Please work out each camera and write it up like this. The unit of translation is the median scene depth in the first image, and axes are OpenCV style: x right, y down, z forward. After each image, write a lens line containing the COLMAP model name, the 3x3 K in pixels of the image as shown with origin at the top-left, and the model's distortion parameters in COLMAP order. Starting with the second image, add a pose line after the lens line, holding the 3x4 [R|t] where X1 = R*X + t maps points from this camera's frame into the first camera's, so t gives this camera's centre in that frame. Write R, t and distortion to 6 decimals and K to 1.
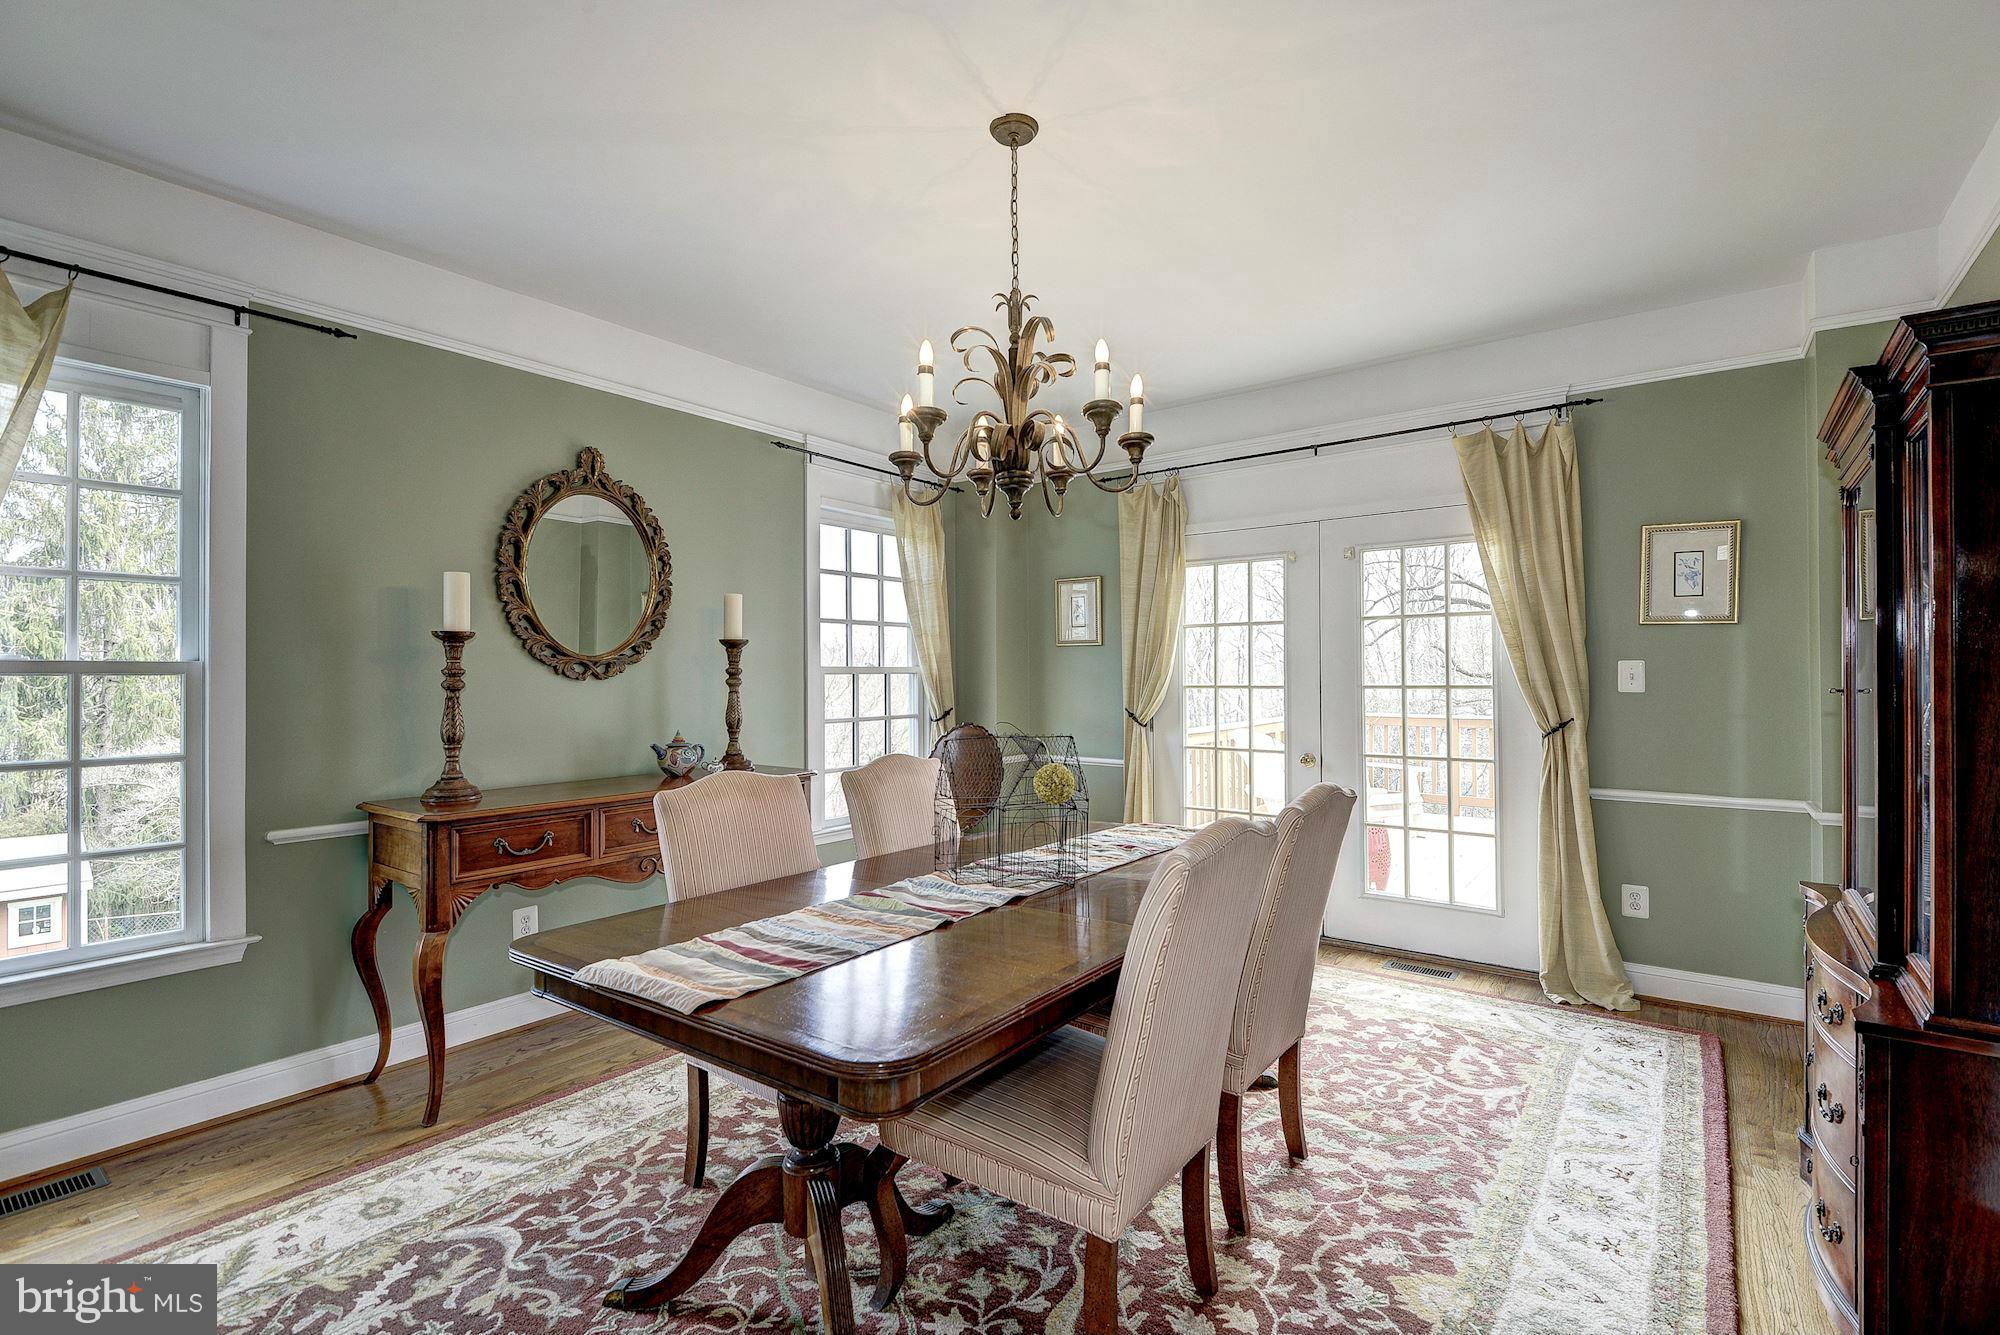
lens RADIAL K [[919.0, 0, 1003.8], [0, 919.0, 673.7], [0, 0, 1]] dist [0.007960, -0.006678]
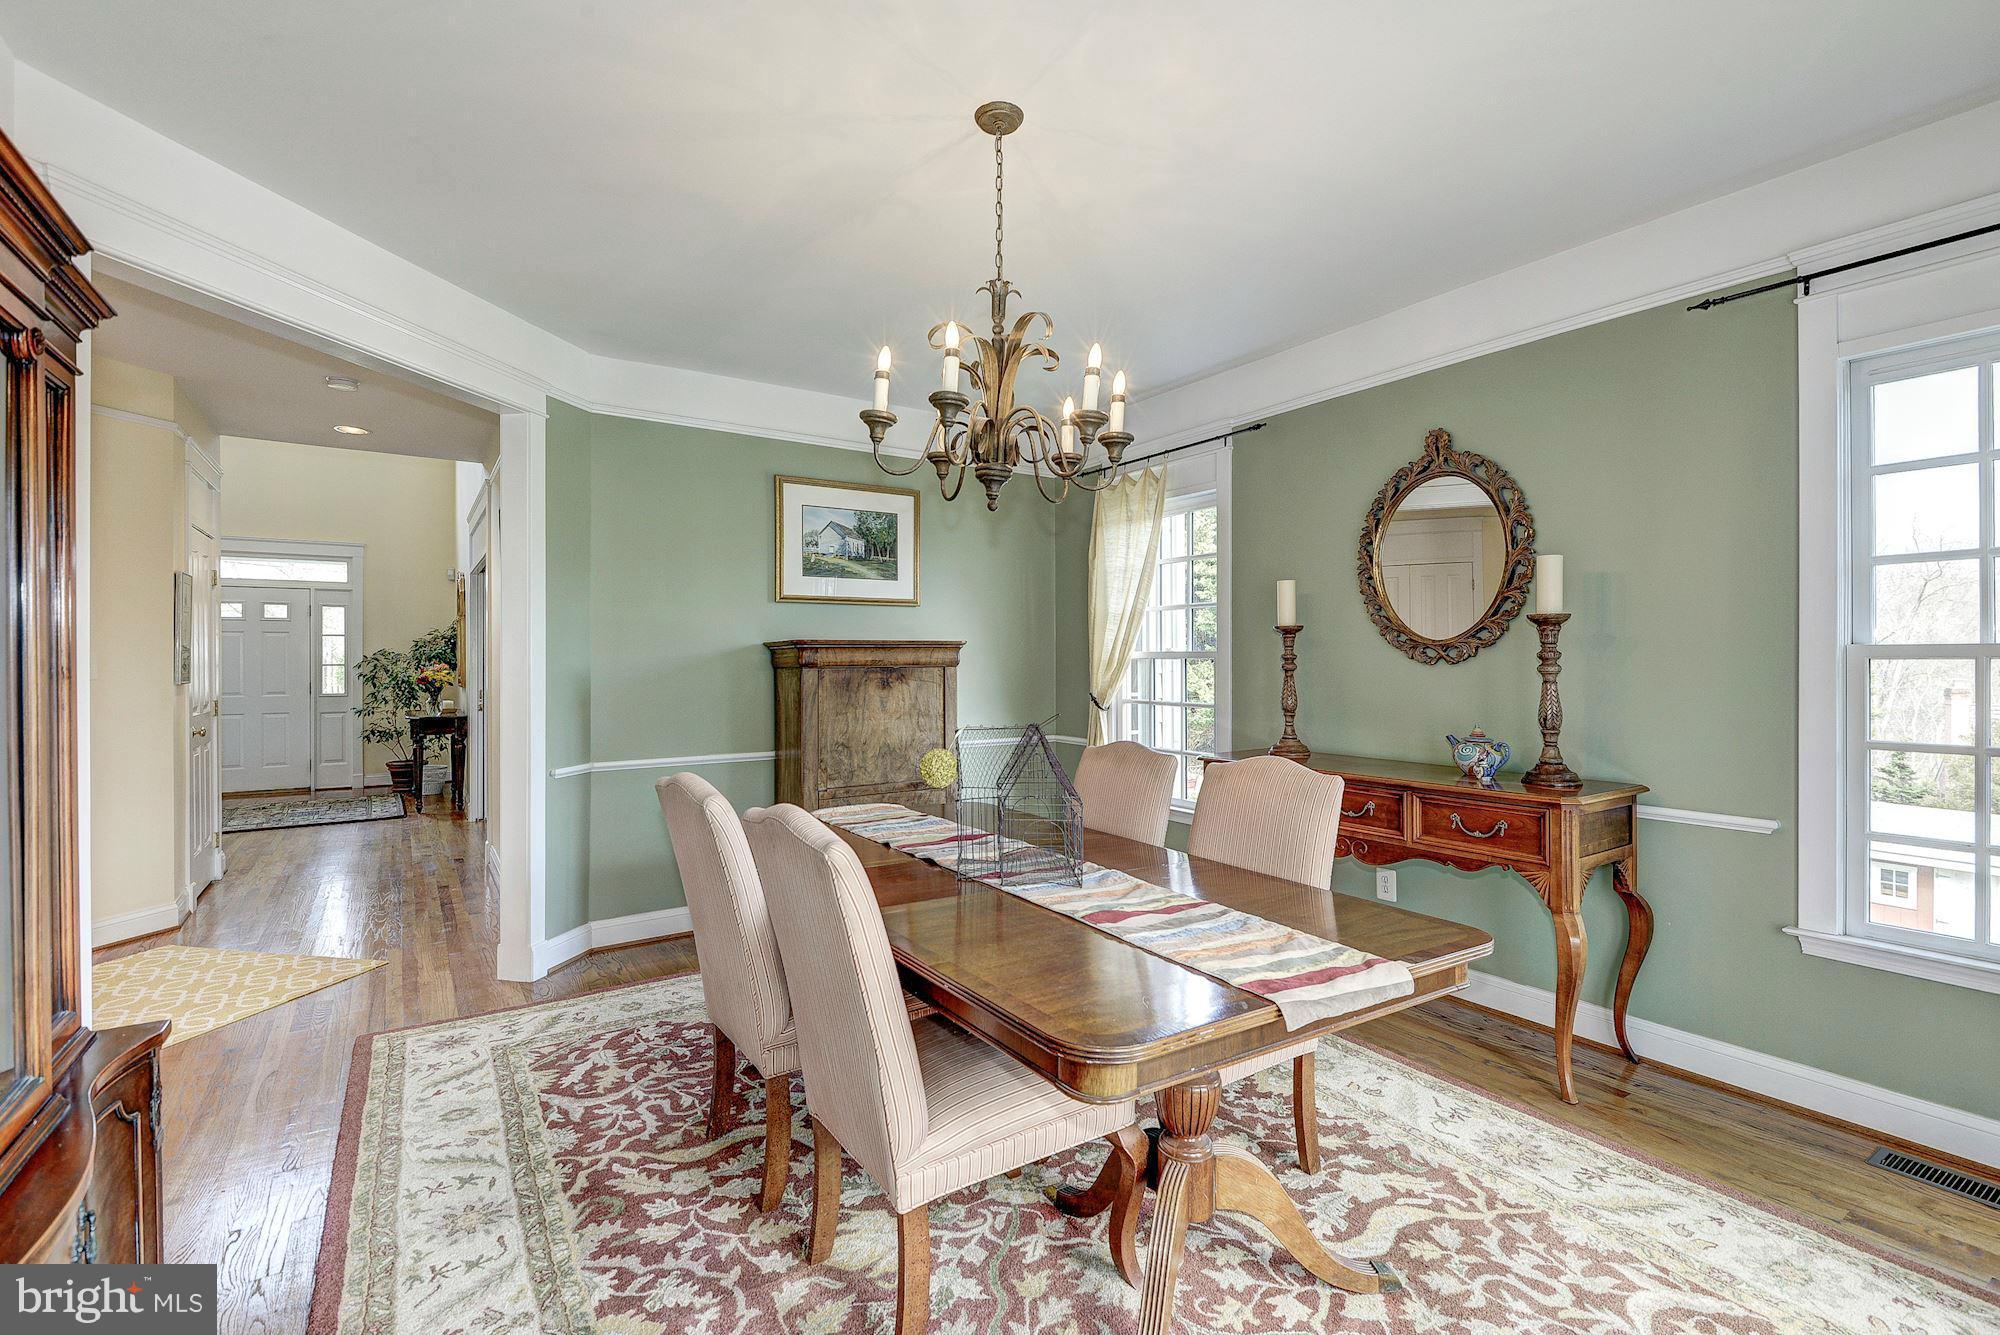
lens RADIAL K [[919.0, 0, 1001.1], [0, 919.0, 660.8], [0, 0, 1]] dist [0.007960, -0.006678]
pose [[-0.341177, 0.004051, -0.939990, 0.750962], [0.002222, 0.999991, 0.003504, -0.002207], [0.939996, -0.000893, -0.341183, 1.053554]]
